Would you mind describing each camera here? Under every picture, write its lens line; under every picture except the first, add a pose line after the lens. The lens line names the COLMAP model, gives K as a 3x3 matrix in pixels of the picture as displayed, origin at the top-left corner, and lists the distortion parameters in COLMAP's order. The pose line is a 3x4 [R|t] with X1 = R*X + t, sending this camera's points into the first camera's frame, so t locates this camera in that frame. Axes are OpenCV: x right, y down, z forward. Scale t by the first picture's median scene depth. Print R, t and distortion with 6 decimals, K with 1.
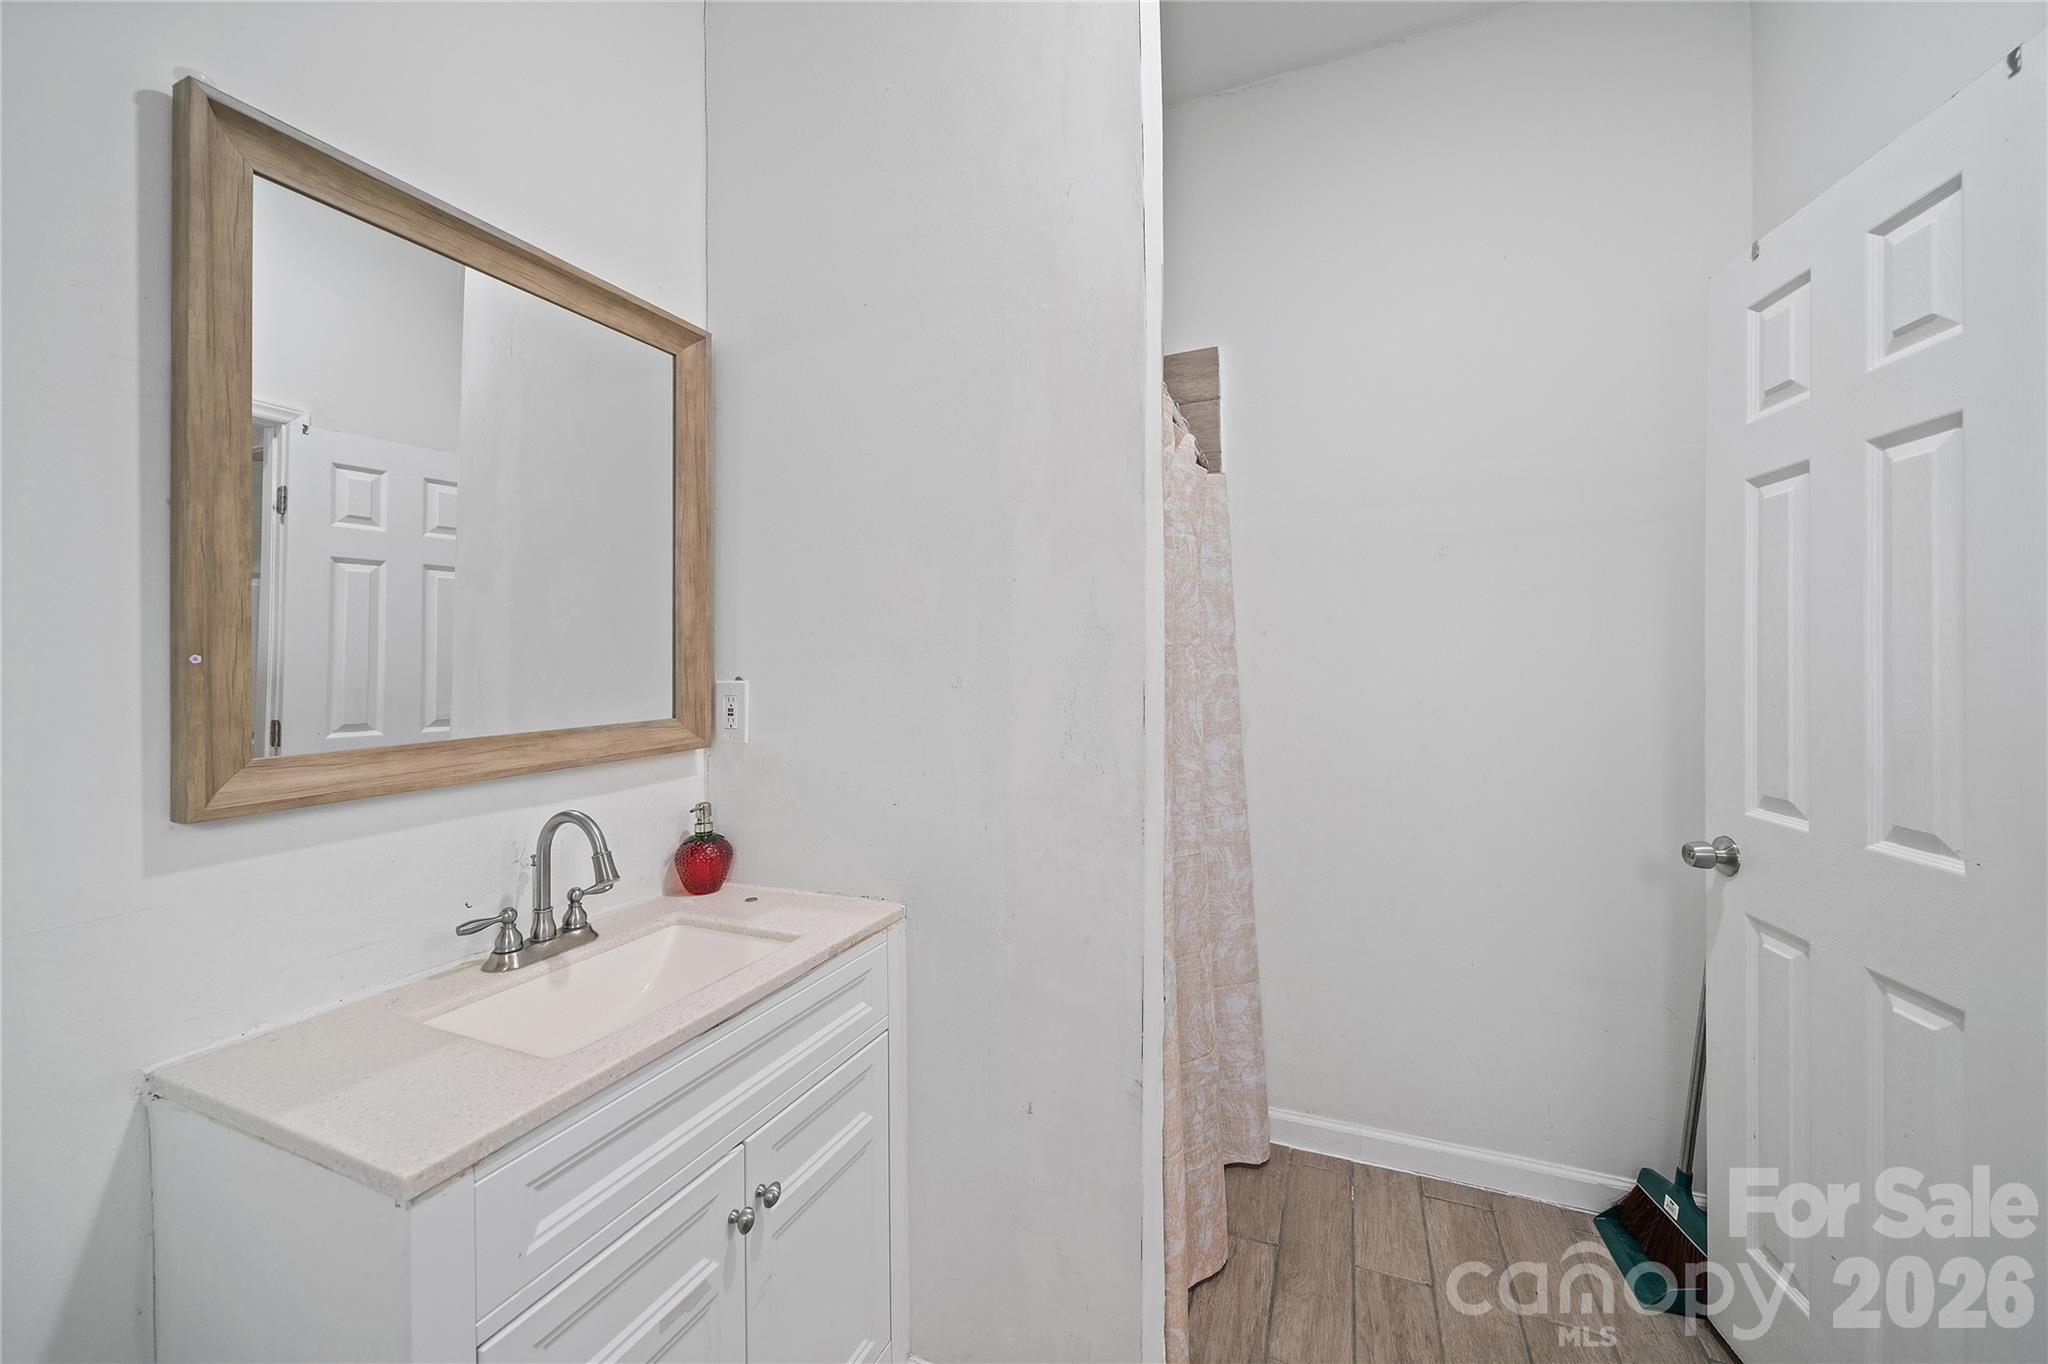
lens RADIAL K [[747.5, 0, 1034.4], [0, 747.5, 658.4], [0, 0, 1]] dist [0.000890, -0.000053]
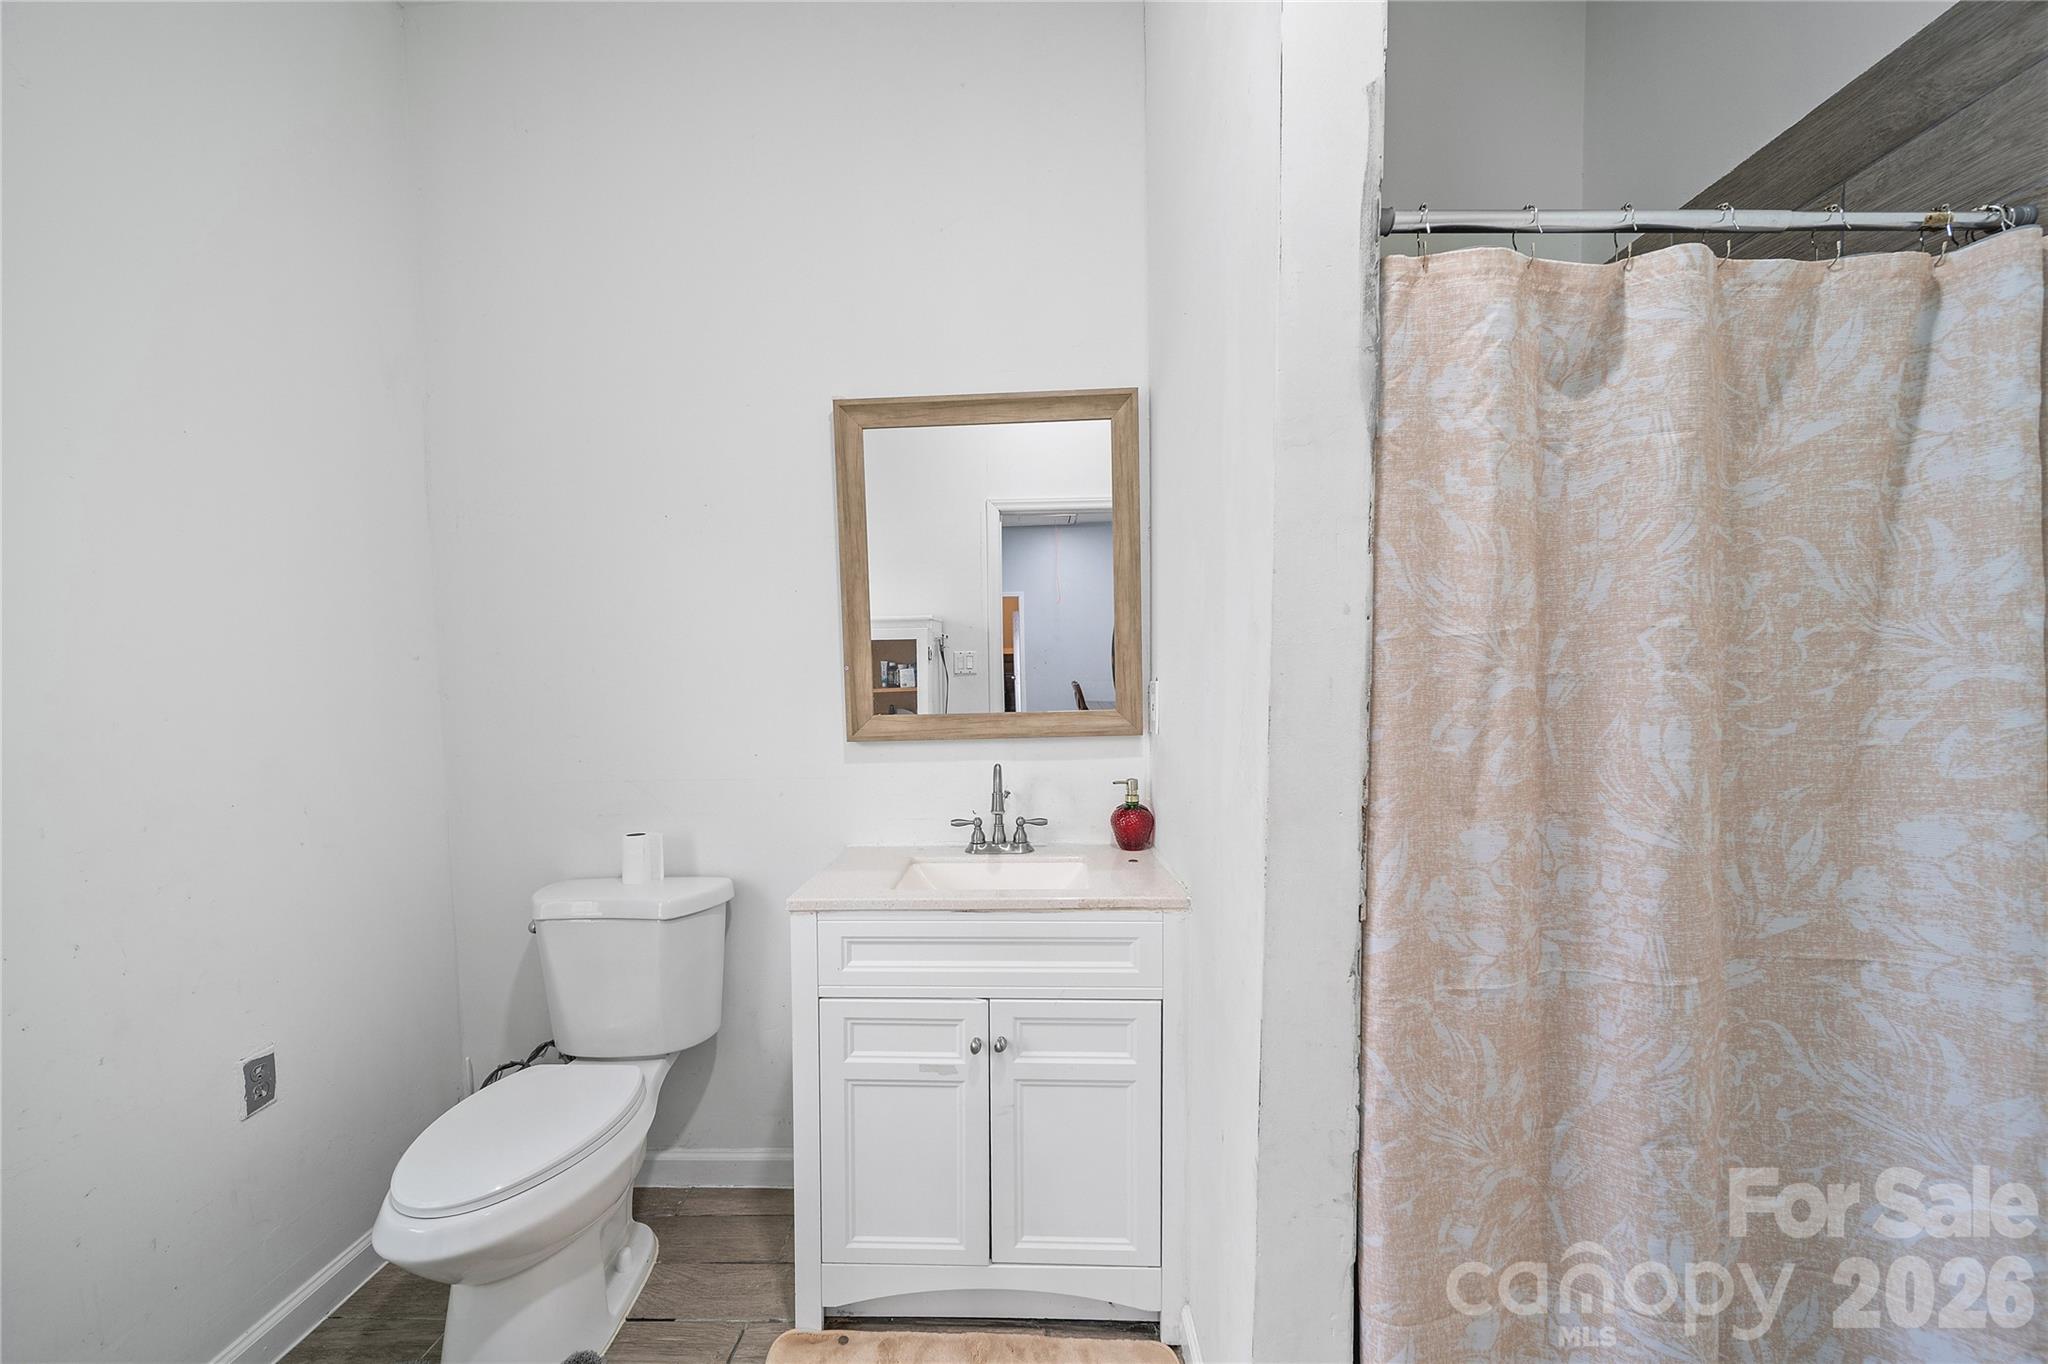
lens RADIAL K [[750.6, 0, 1014.6], [0, 750.6, 722.0], [0, 0, 1]] dist [0.000153, 0.000030]
pose [[0.367386, 0.061562, -0.928029, 0.767251], [0.017060, 0.997193, 0.072904, 0.004847], [0.929912, -0.042617, 0.365304, 0.437404]]
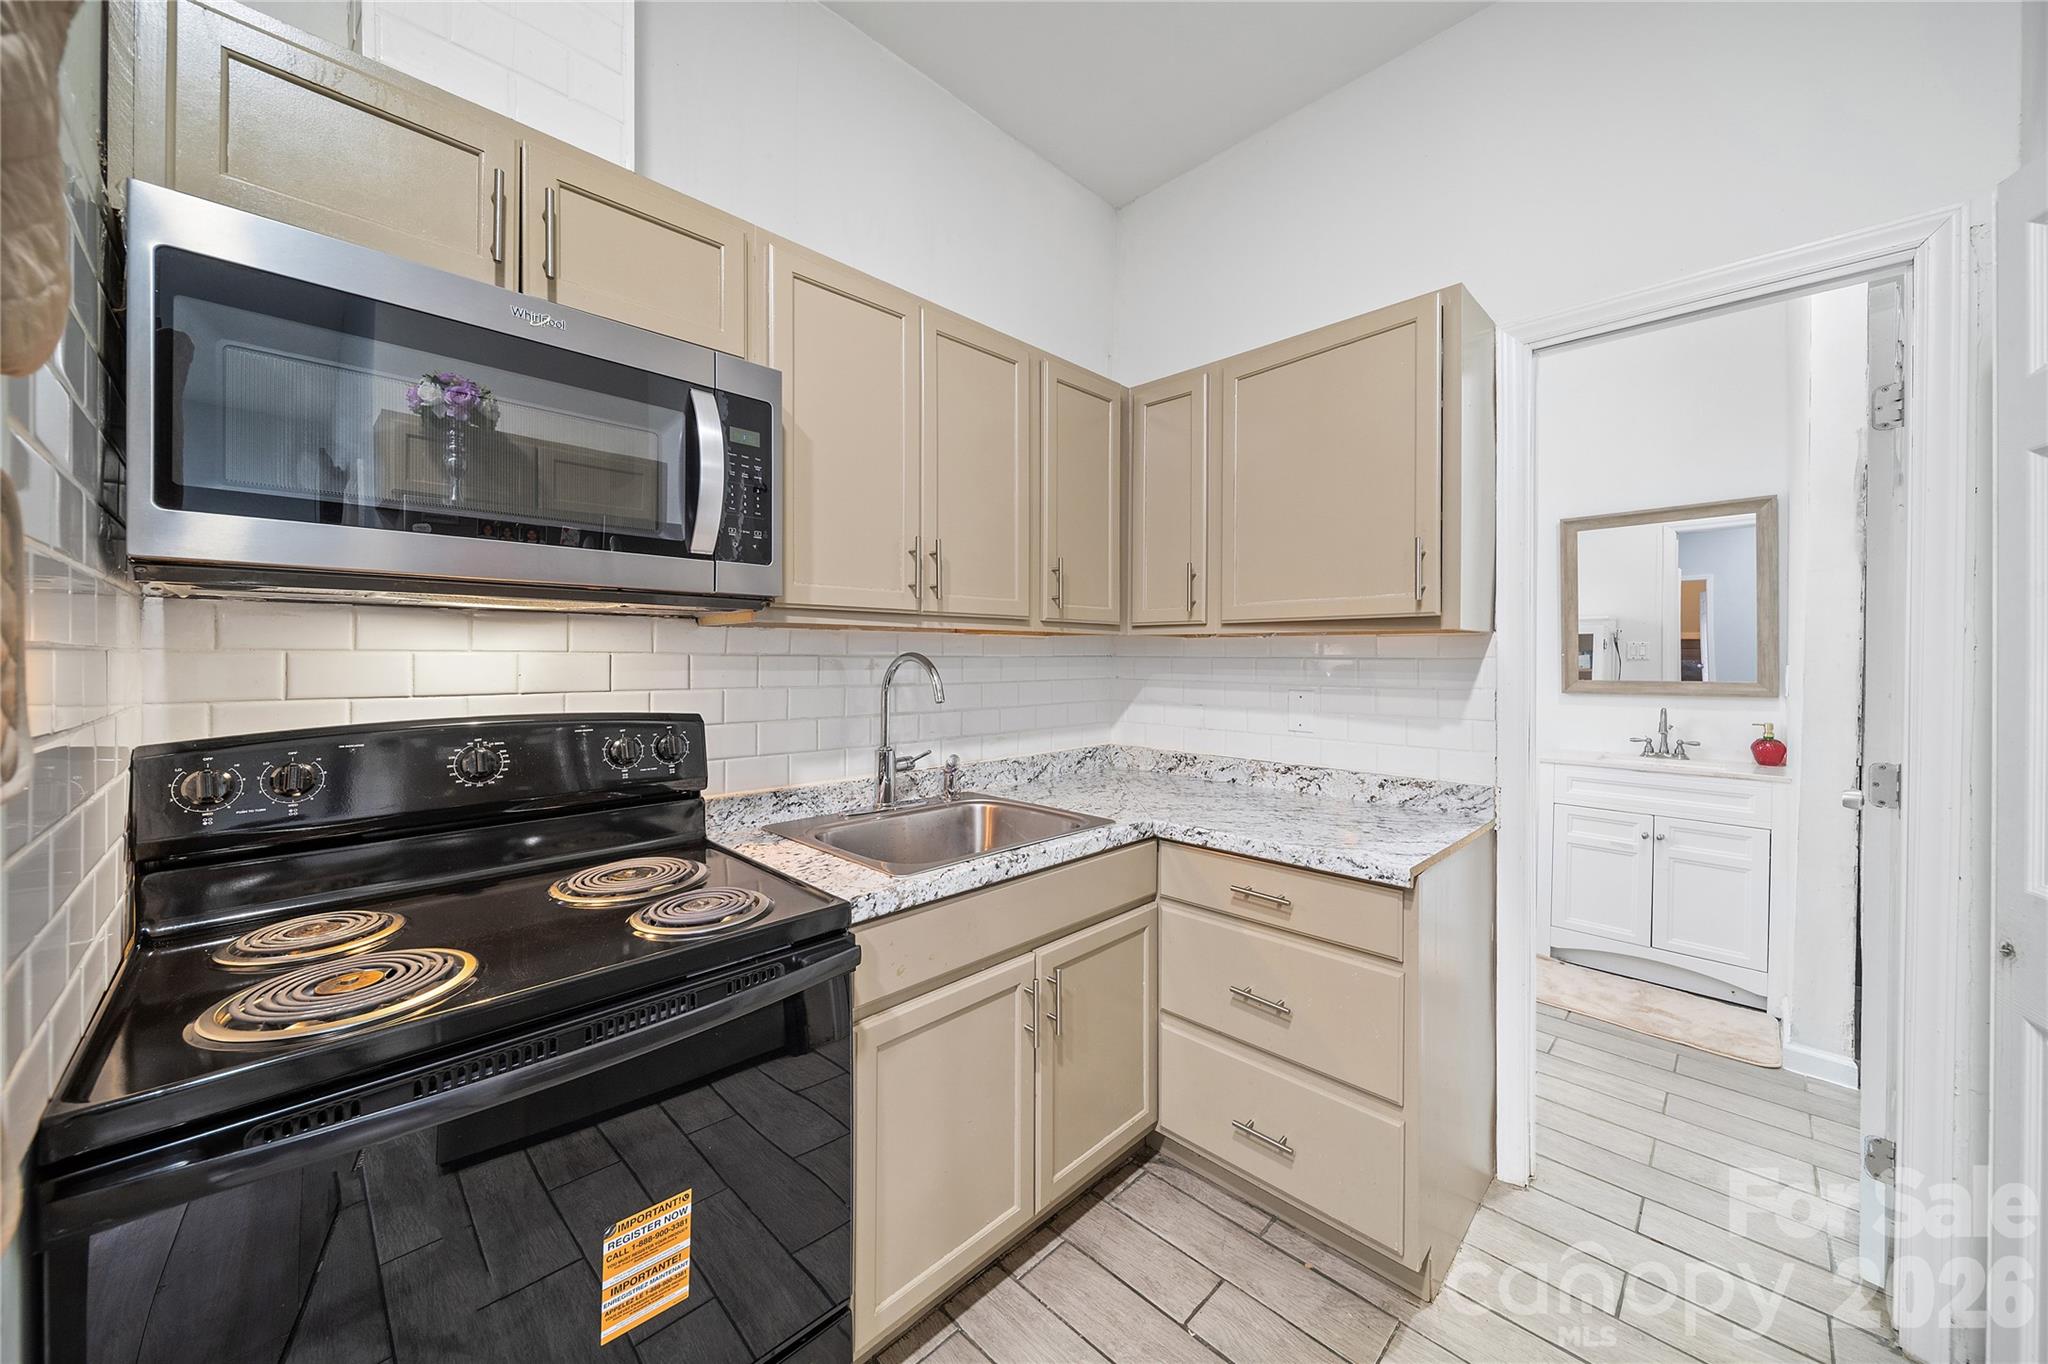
lens RADIAL K [[747.5, 0, 1034.4], [0, 747.5, 658.4], [0, 0, 1]] dist [0.000890, -0.000053]
pose [[-0.351719, 0.008440, -0.936068, 2.684714], [0.004583, 0.999963, 0.007294, -0.015537], [0.936094, -0.001725, -0.351745, -0.224348]]
